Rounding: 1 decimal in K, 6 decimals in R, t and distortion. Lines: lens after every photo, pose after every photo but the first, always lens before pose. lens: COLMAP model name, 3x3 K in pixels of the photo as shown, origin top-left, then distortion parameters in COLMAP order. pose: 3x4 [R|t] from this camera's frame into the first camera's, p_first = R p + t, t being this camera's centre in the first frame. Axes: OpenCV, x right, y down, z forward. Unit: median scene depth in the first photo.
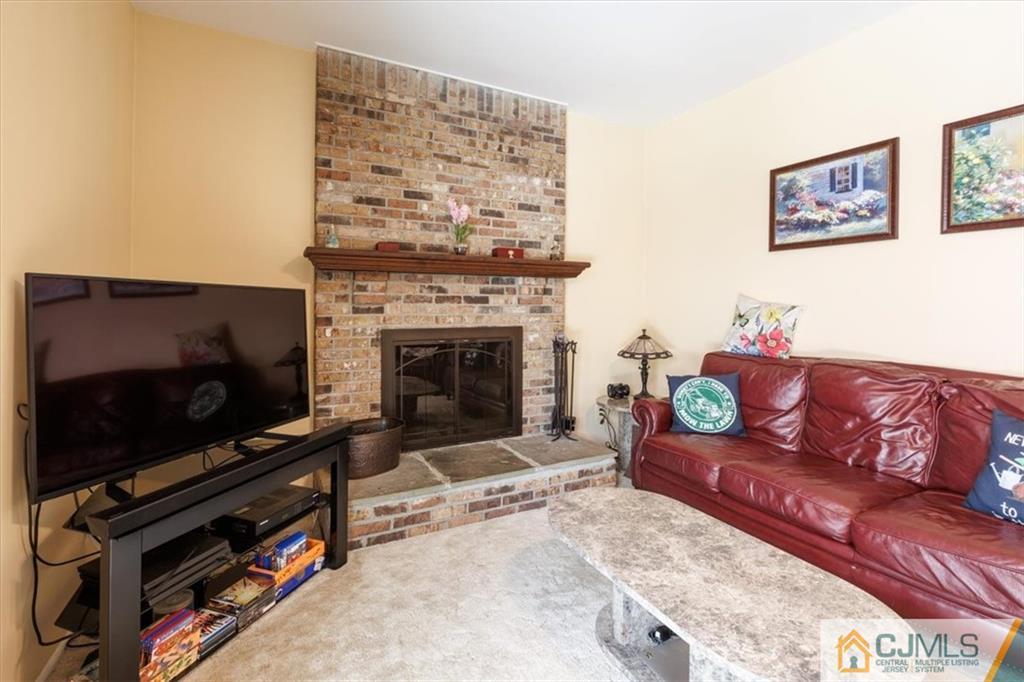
lens RADIAL K [[470.8, 0, 517.1], [0, 470.8, 301.4], [0, 0, 1]] dist [0.000726, 0.000282]
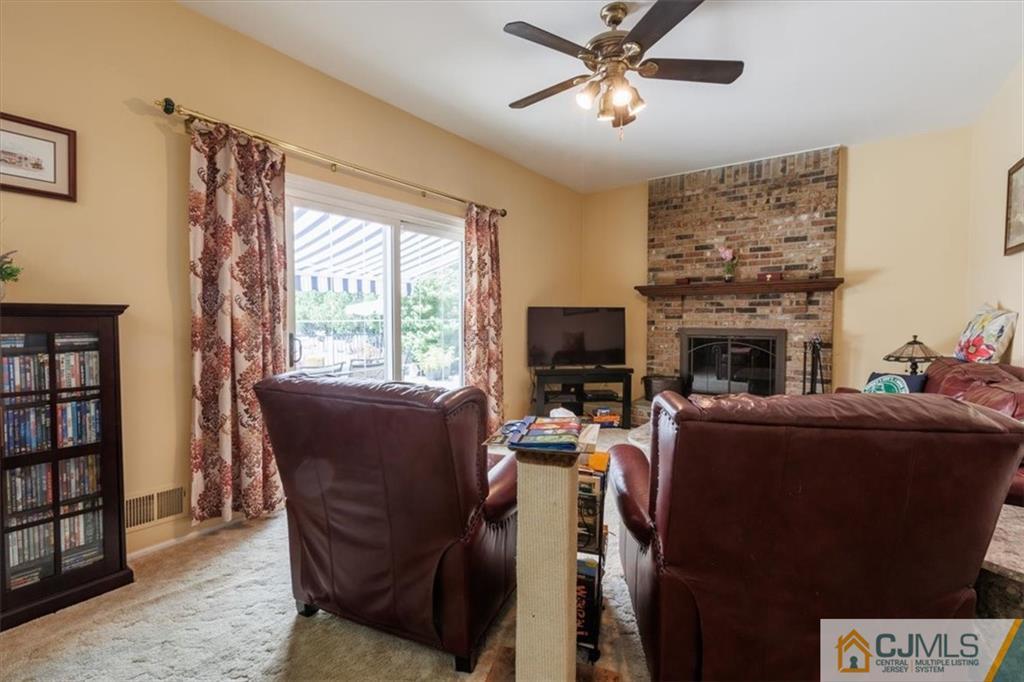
lens RADIAL K [[445.6, 0, 503.1], [0, 445.6, 330.1], [0, 0, 1]] dist [0.001506, 0.000132]
pose [[0.423862, 0.026419, -0.905342, 0.860222], [0.012027, 0.999322, 0.034793, 0.001149], [0.905647, -0.025636, 0.423257, -0.286259]]
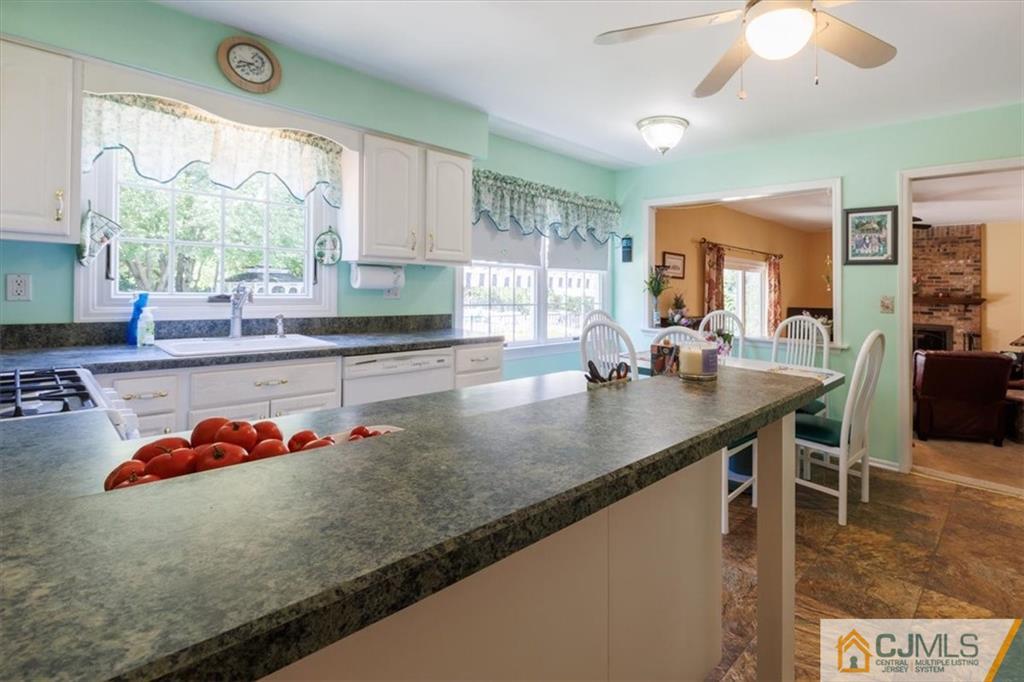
lens RADIAL K [[501.7, 0, 552.2], [0, 501.7, 267.3], [0, 0, 1]] dist [-0.003578, -0.000755]
pose [[0.327090, -0.031940, -0.944453, 1.772984], [-0.007416, 0.999311, -0.036363, -0.134812], [0.944964, 0.018898, 0.326628, -1.737365]]
